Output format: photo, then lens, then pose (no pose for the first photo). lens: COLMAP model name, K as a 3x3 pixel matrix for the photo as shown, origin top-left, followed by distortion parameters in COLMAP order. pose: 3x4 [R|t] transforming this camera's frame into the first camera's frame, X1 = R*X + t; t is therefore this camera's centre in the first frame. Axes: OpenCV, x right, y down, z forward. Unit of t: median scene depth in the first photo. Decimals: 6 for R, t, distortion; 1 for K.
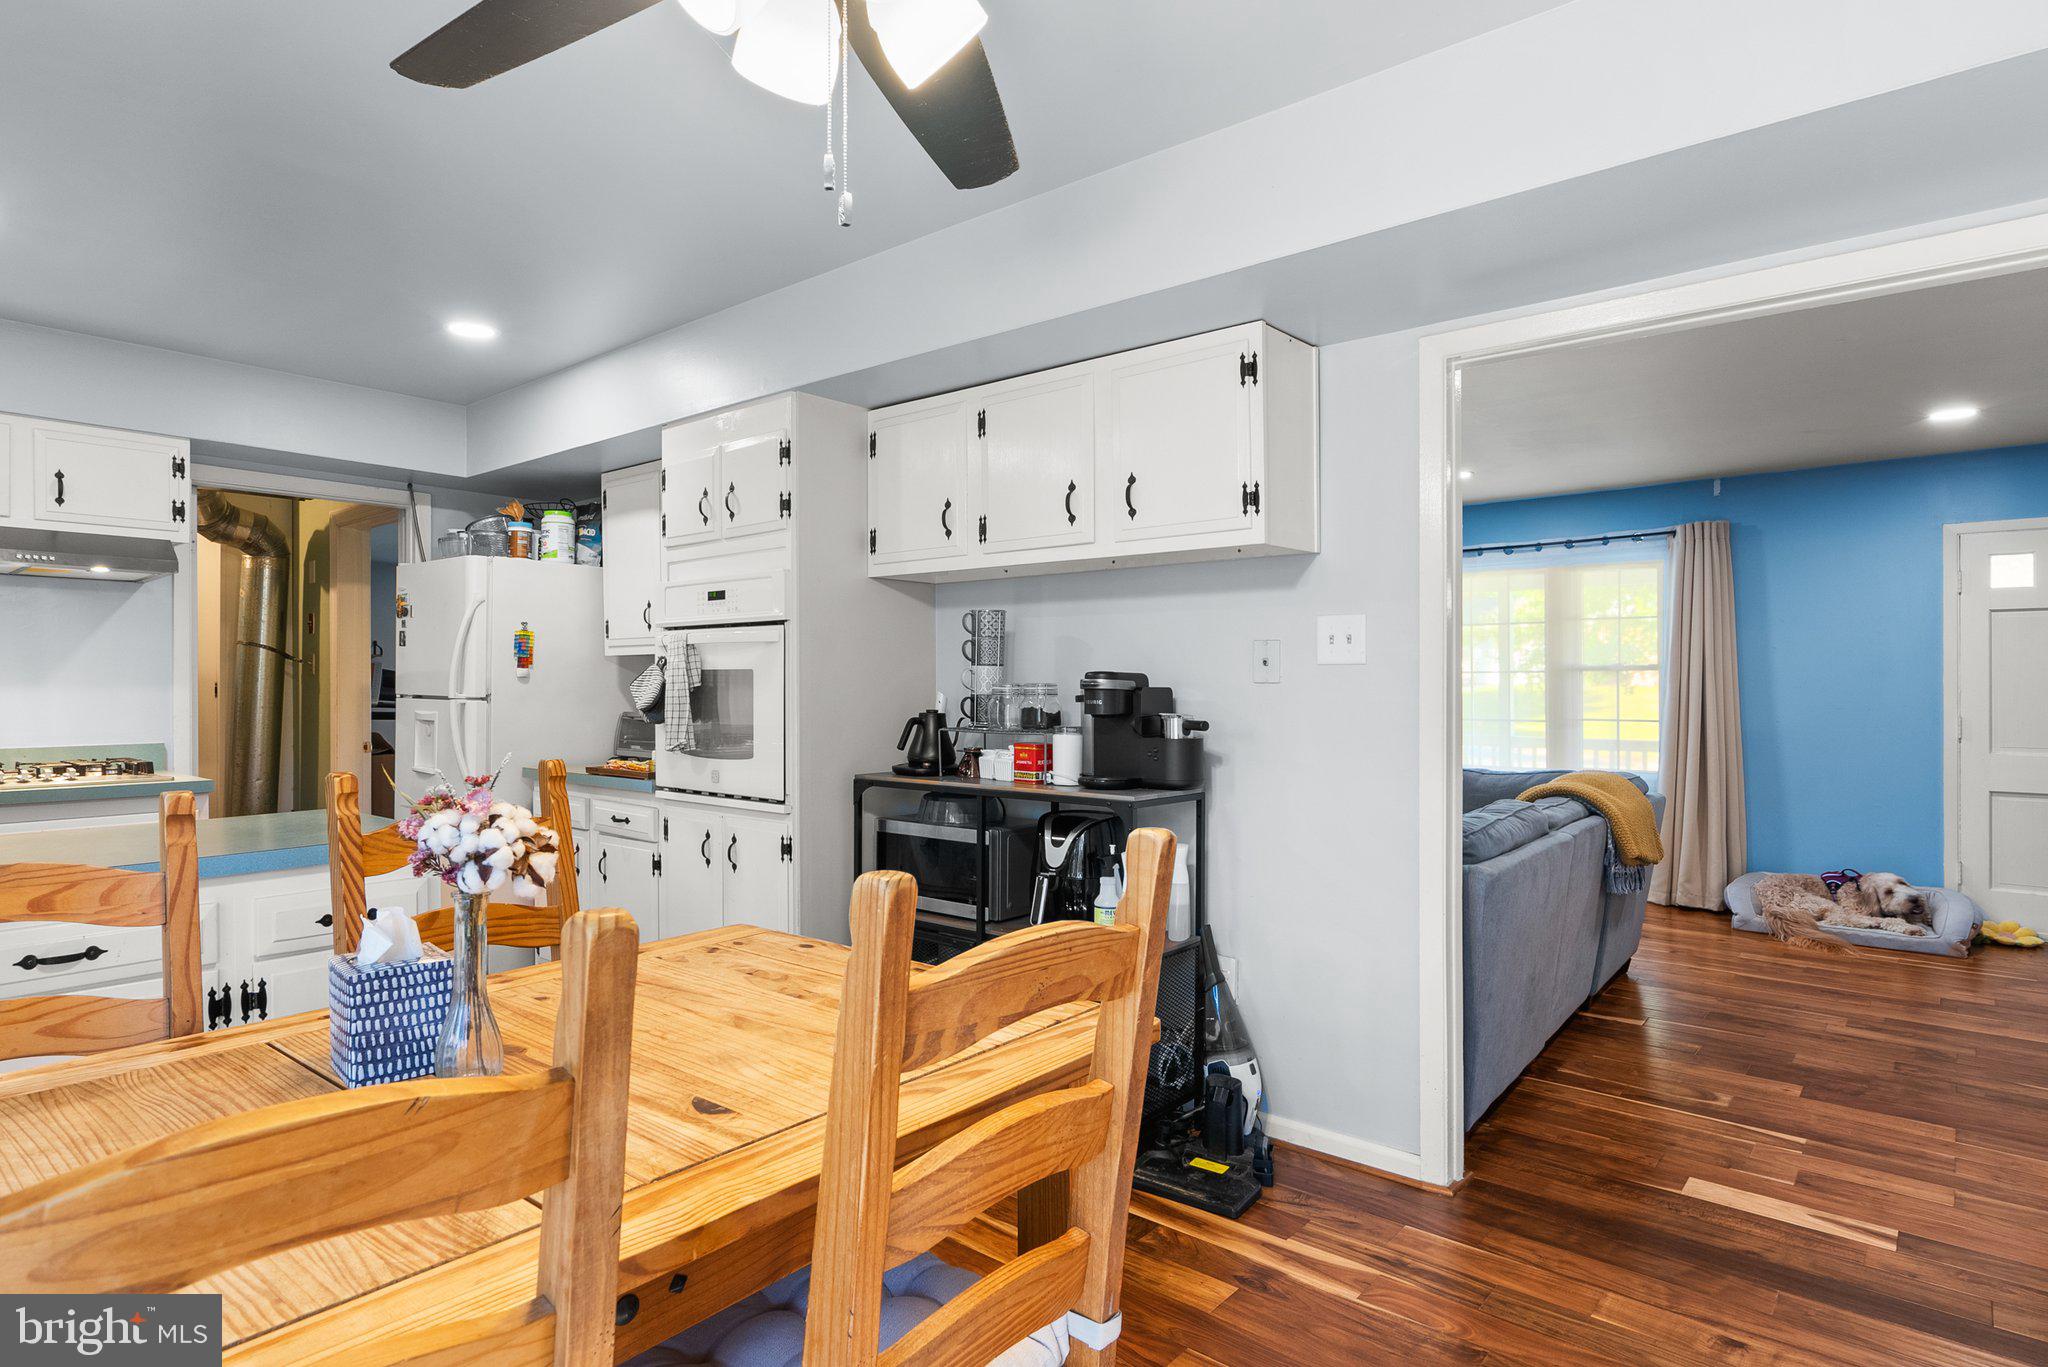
lens RADIAL K [[1089.1, 0, 1024.0], [0, 1089.1, 683.5], [0, 0, 1]] dist [0.000158, 0.000096]
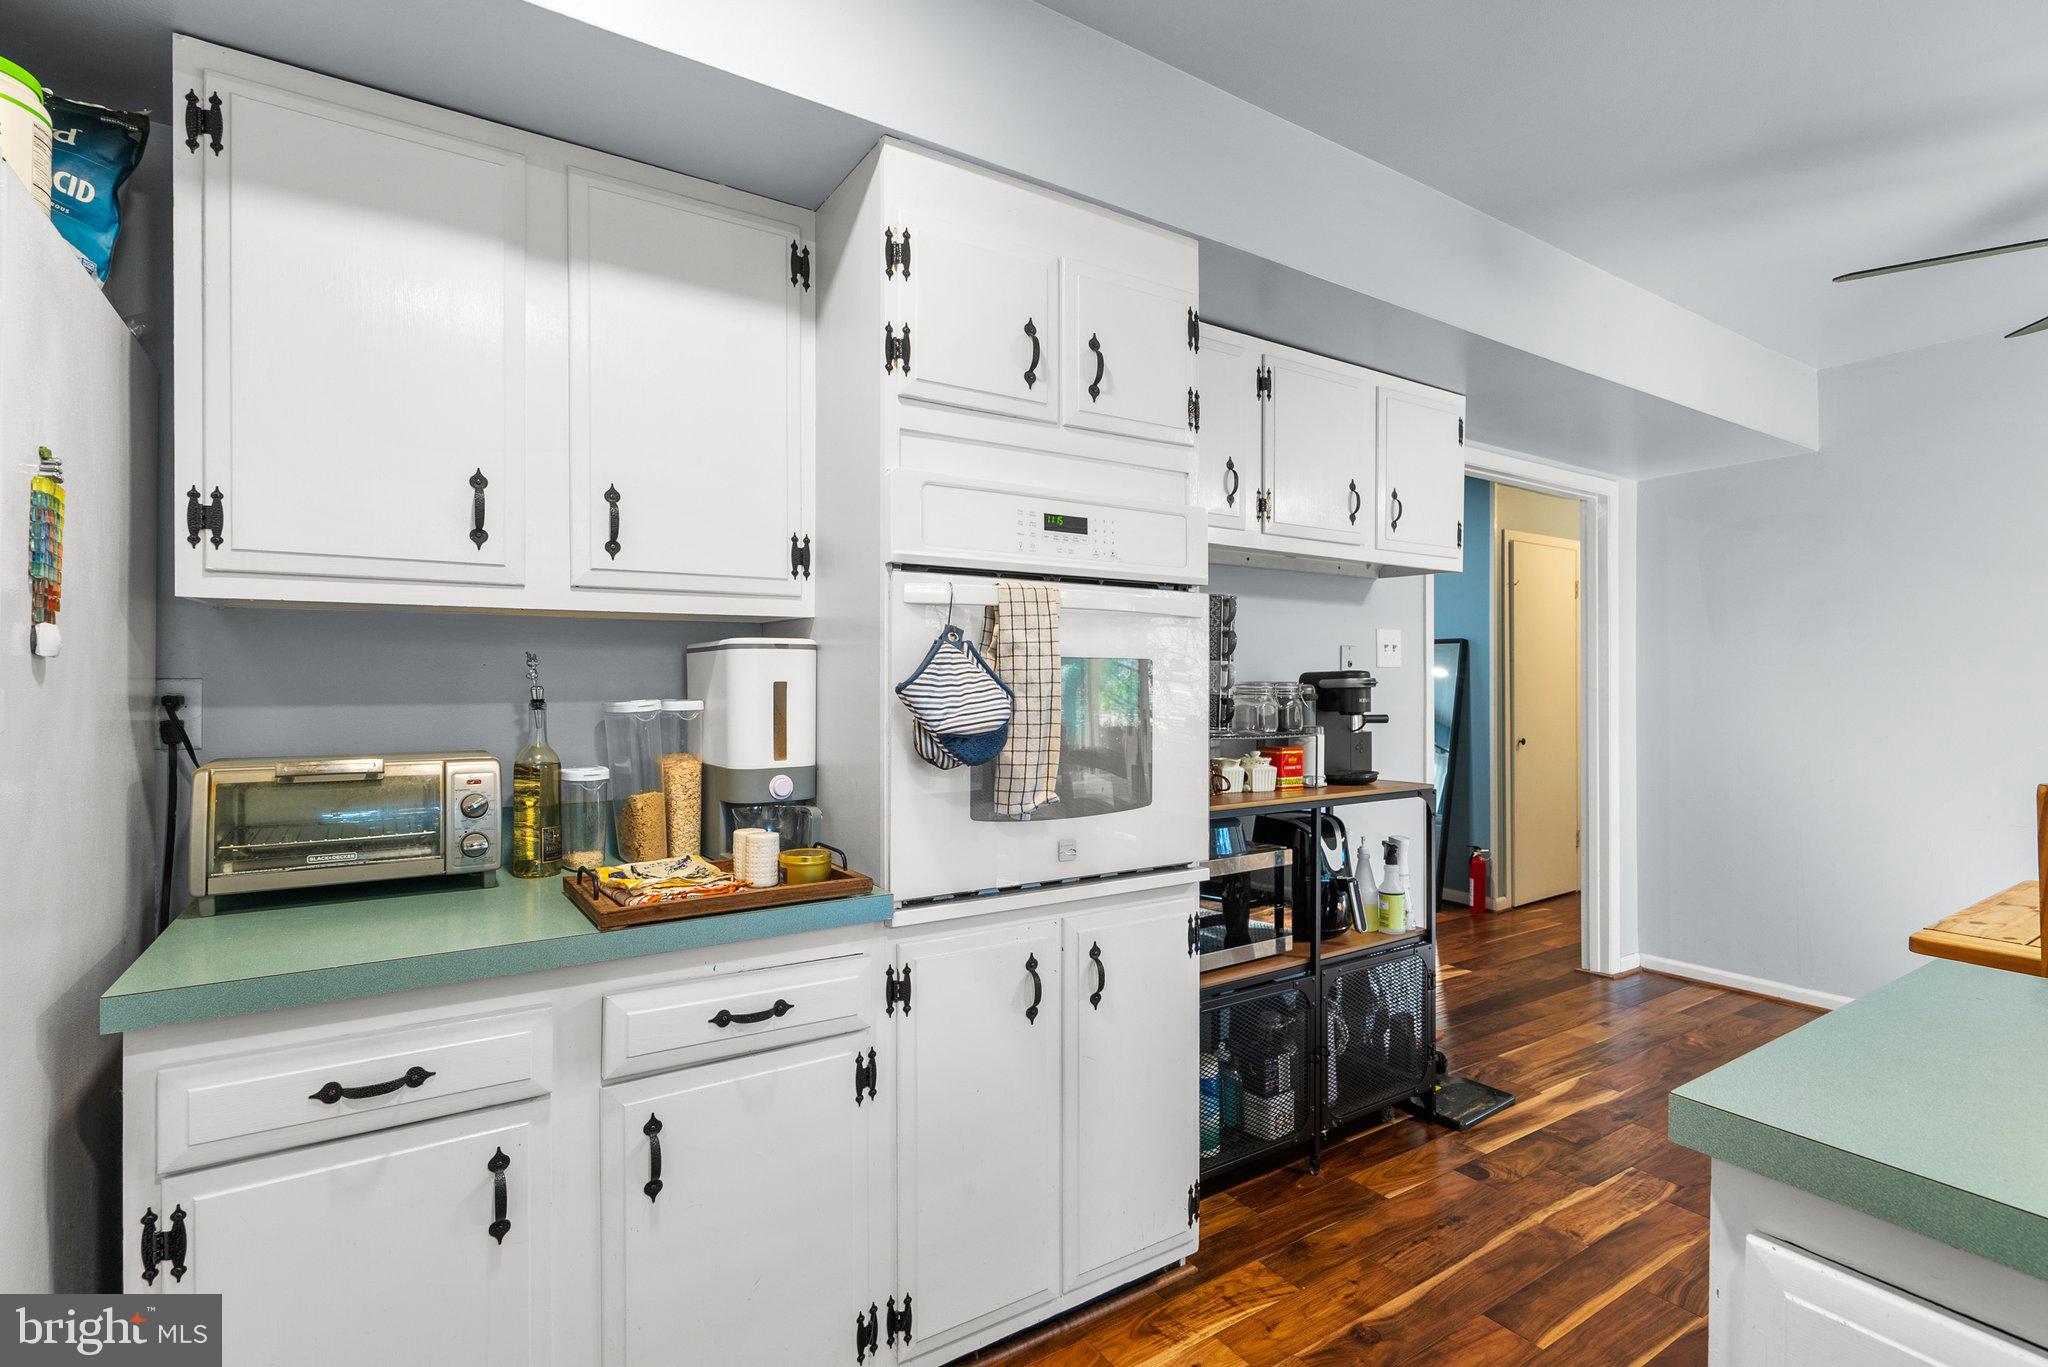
lens RADIAL K [[957.2, 0, 1023.0], [0, 957.2, 680.4], [0, 0, 1]] dist [-0.000342, 0.000254]
pose [[0.296341, 0.003085, 0.955077, -0.673146], [0.001393, 0.999992, -0.003662, 0.000684], [-0.955081, 0.002415, 0.296334, 0.781579]]
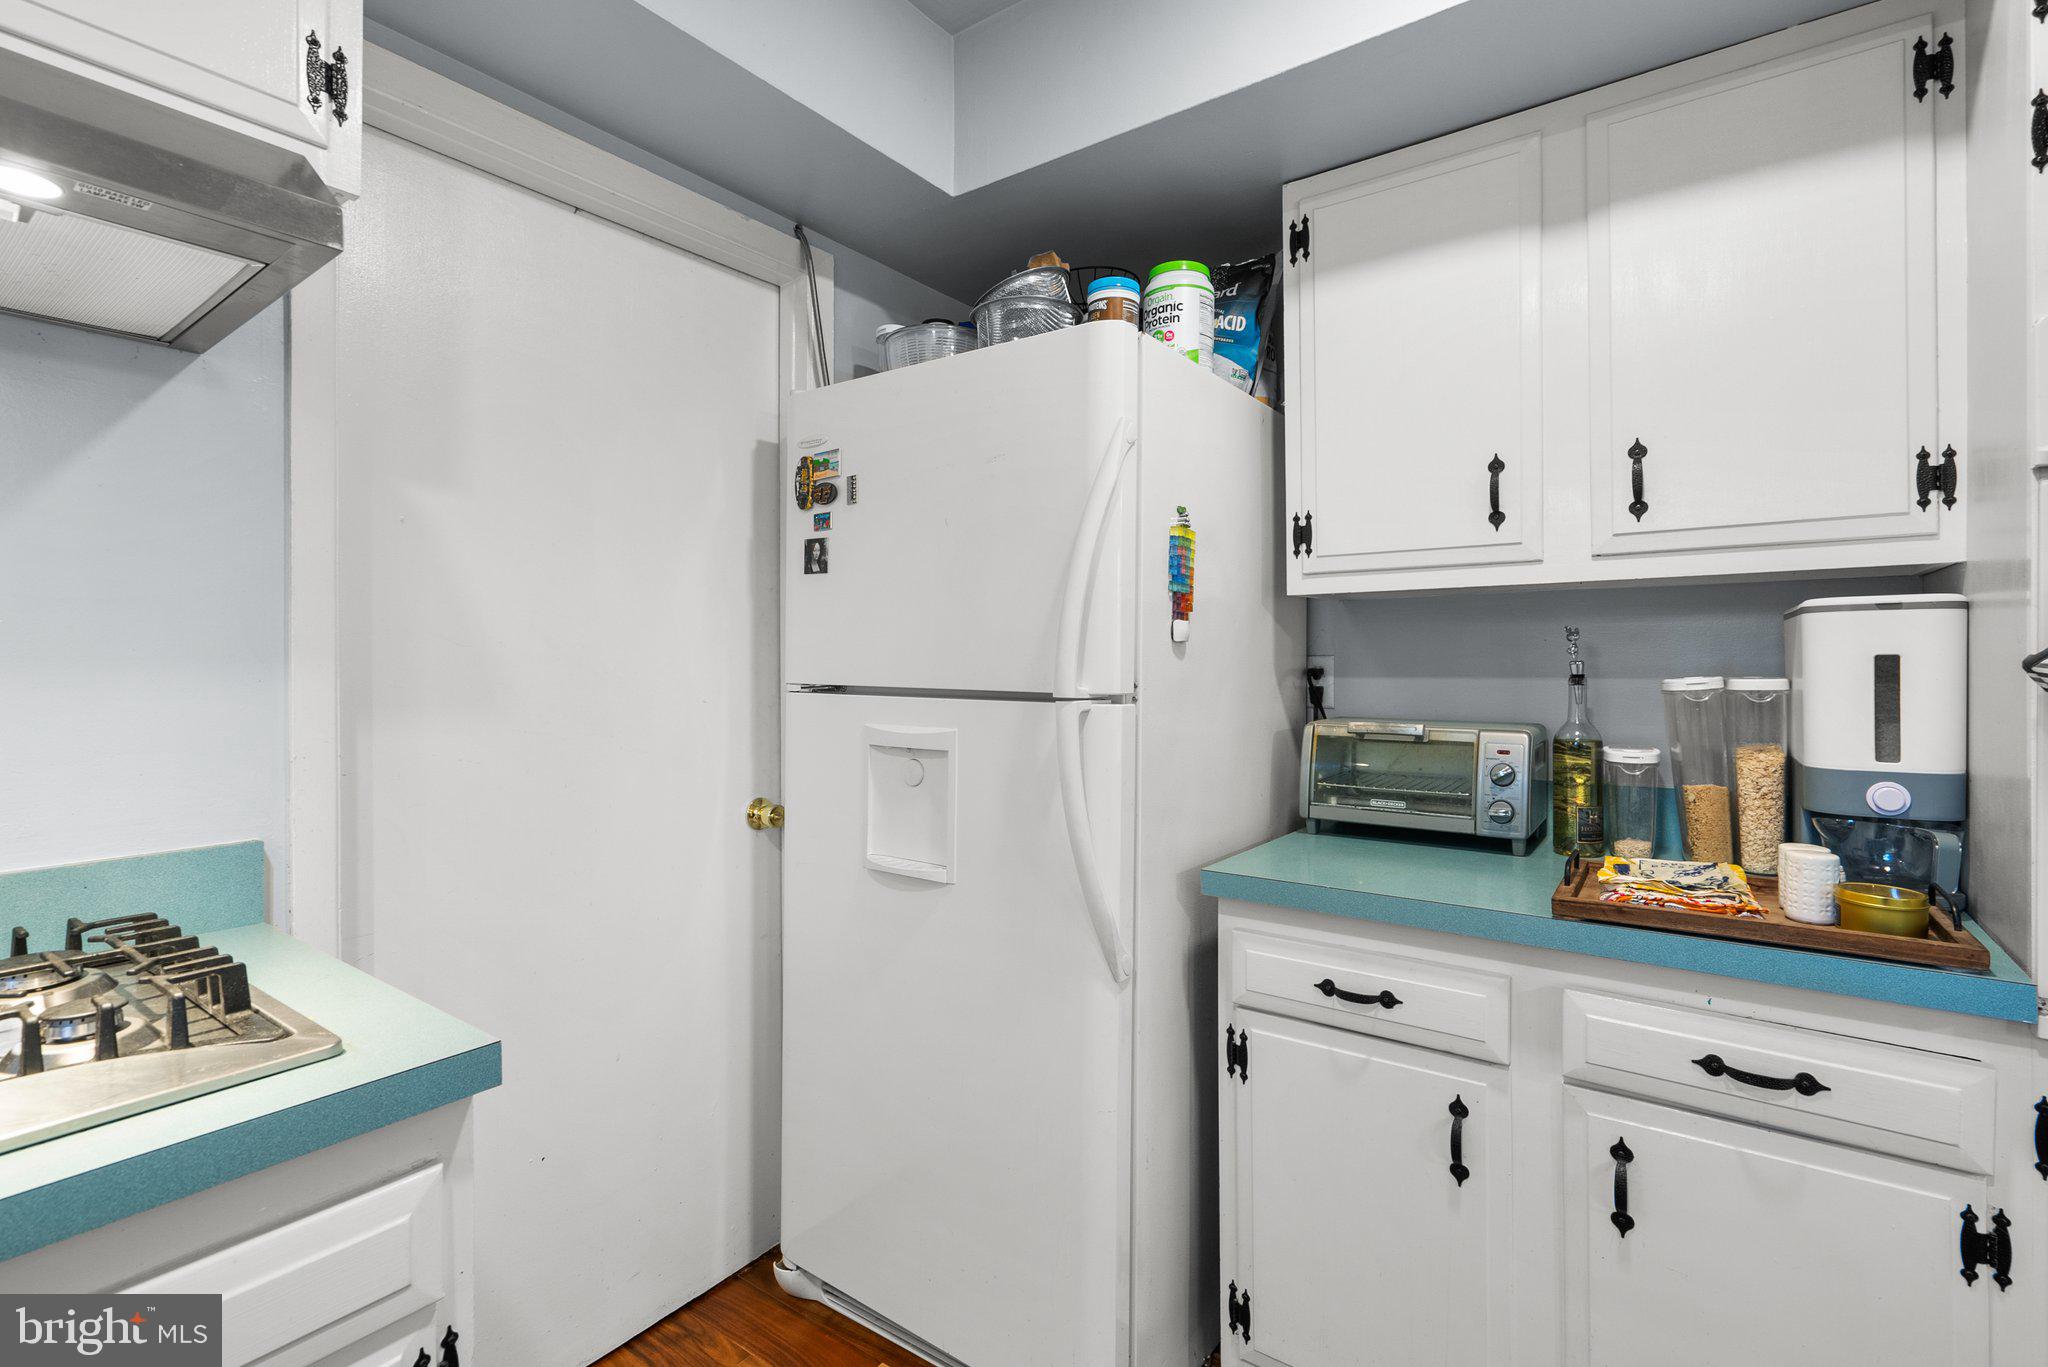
lens RADIAL K [[938.5, 0, 1025.6], [0, 938.5, 658.3], [0, 0, 1]] dist [-0.000003, 0.000337]
pose [[0.997569, -0.001395, 0.069668, -0.599147], [0.001693, 0.999990, -0.004218, 0.001520], [-0.069662, 0.004326, 0.997561, 0.724965]]
